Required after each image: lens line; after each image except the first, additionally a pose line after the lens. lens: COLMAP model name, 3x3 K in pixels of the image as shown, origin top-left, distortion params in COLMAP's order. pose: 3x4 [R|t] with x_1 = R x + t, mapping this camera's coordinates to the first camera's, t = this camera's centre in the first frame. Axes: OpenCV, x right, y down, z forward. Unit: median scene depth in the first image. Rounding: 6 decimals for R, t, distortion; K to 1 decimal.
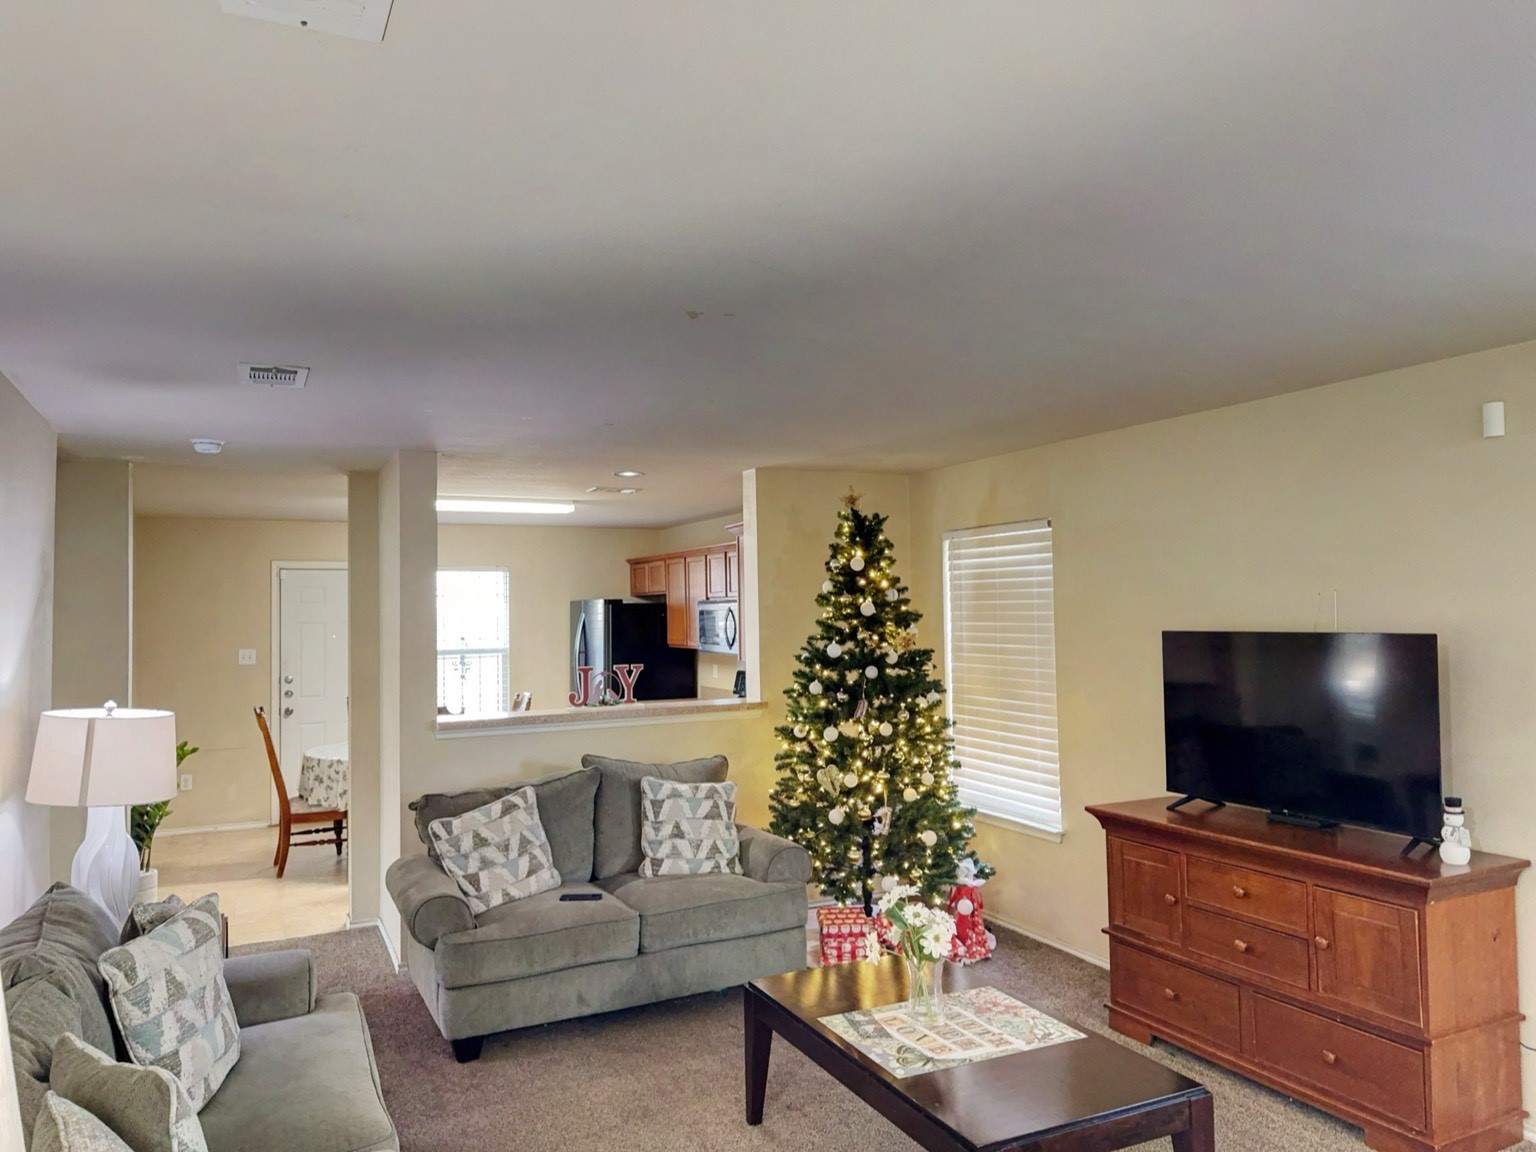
lens RADIAL K [[1079.5, 0, 764.7], [0, 1079.5, 583.9], [0, 0, 1]] dist [0.112947, -0.147614]
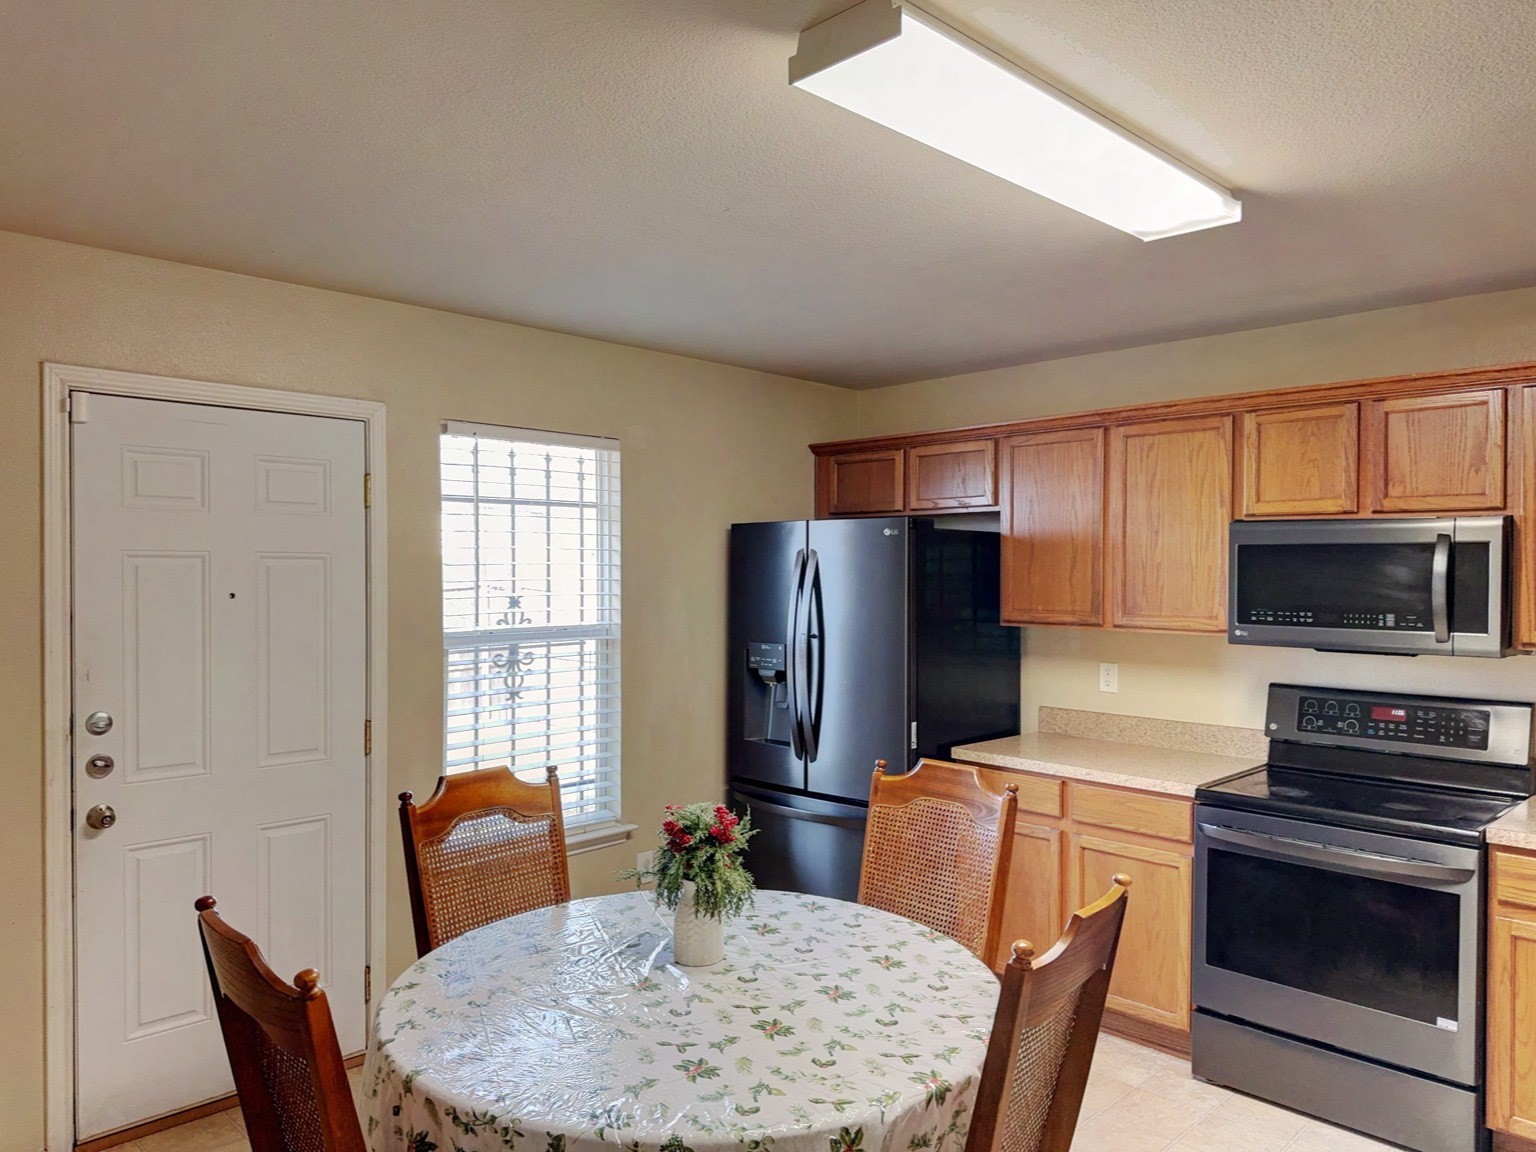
lens RADIAL K [[1080.7, 0, 773.8], [0, 1080.7, 594.0], [0, 0, 1]] dist [0.001353, -0.000158]
pose [[0.948066, 0.007194, 0.317993, -0.605606], [-0.021753, 0.998870, 0.042256, 0.050318], [-0.317330, -0.046979, 0.947151, 1.092026]]
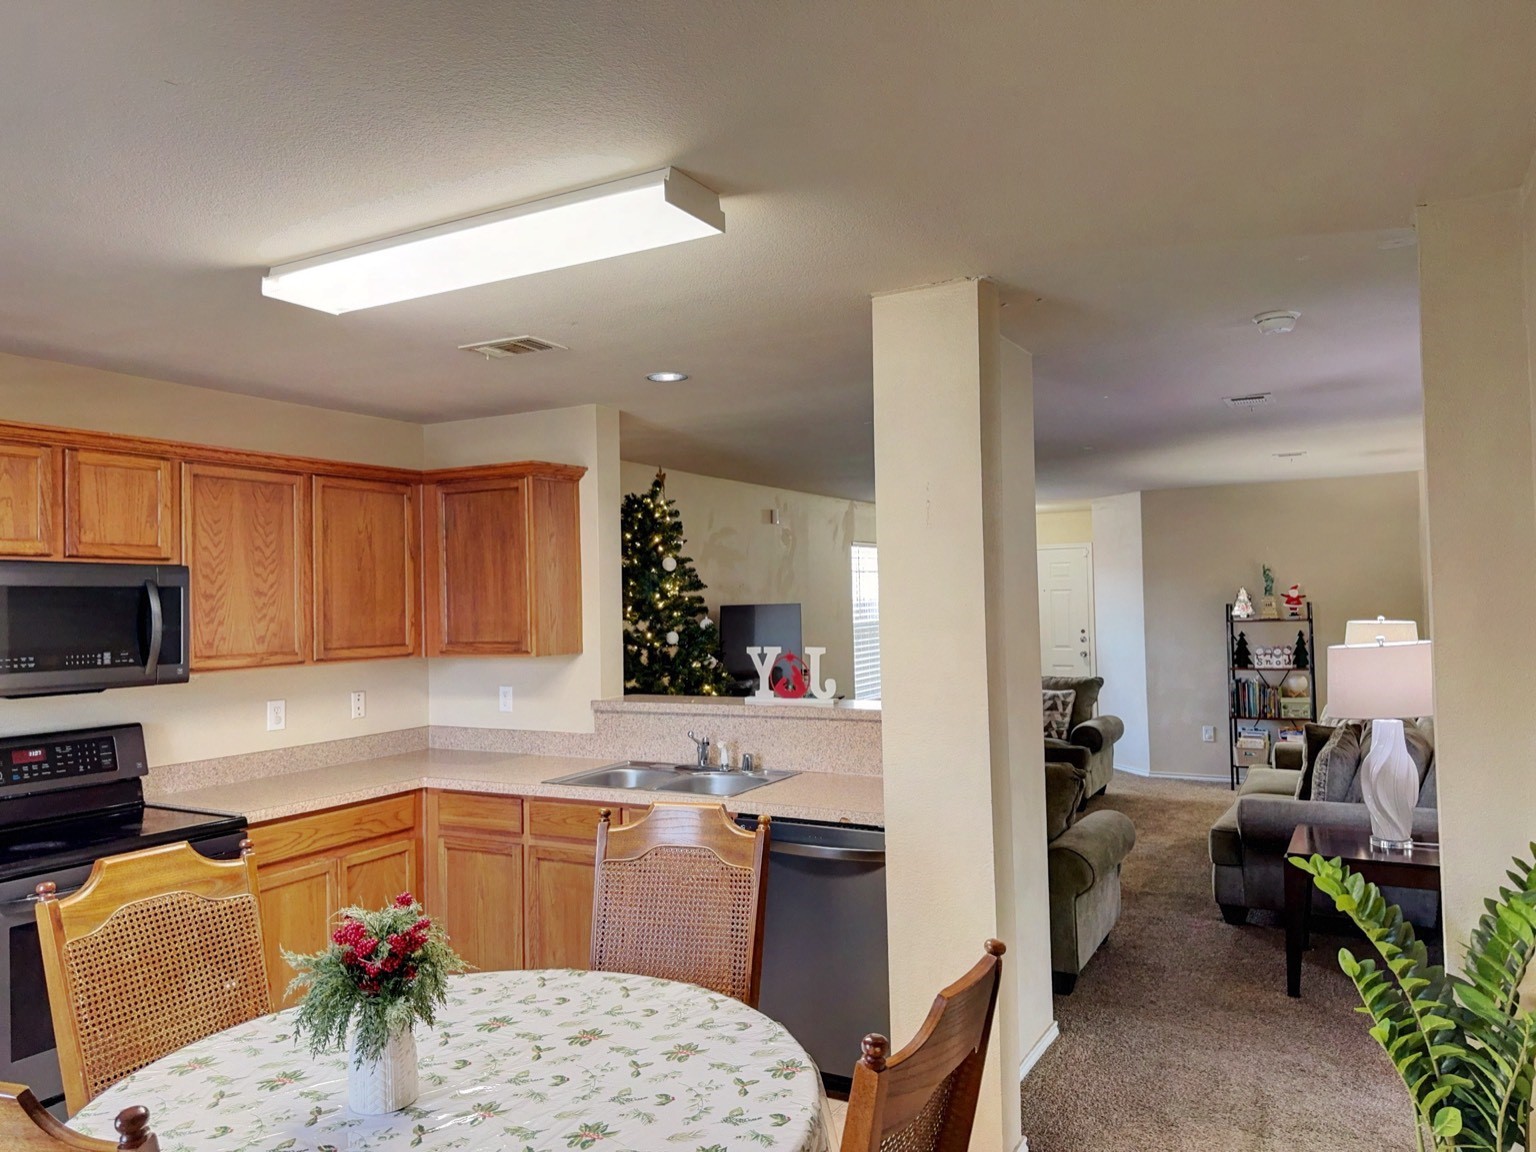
lens RADIAL K [[1079.5, 0, 764.7], [0, 1079.5, 583.9], [0, 0, 1]] dist [0.112947, -0.147614]
pose [[-0.565322, 0.034703, 0.824140, -0.916730], [0.003326, 0.999202, -0.039793, 0.069733], [-0.824864, -0.019755, -0.564986, 1.731022]]
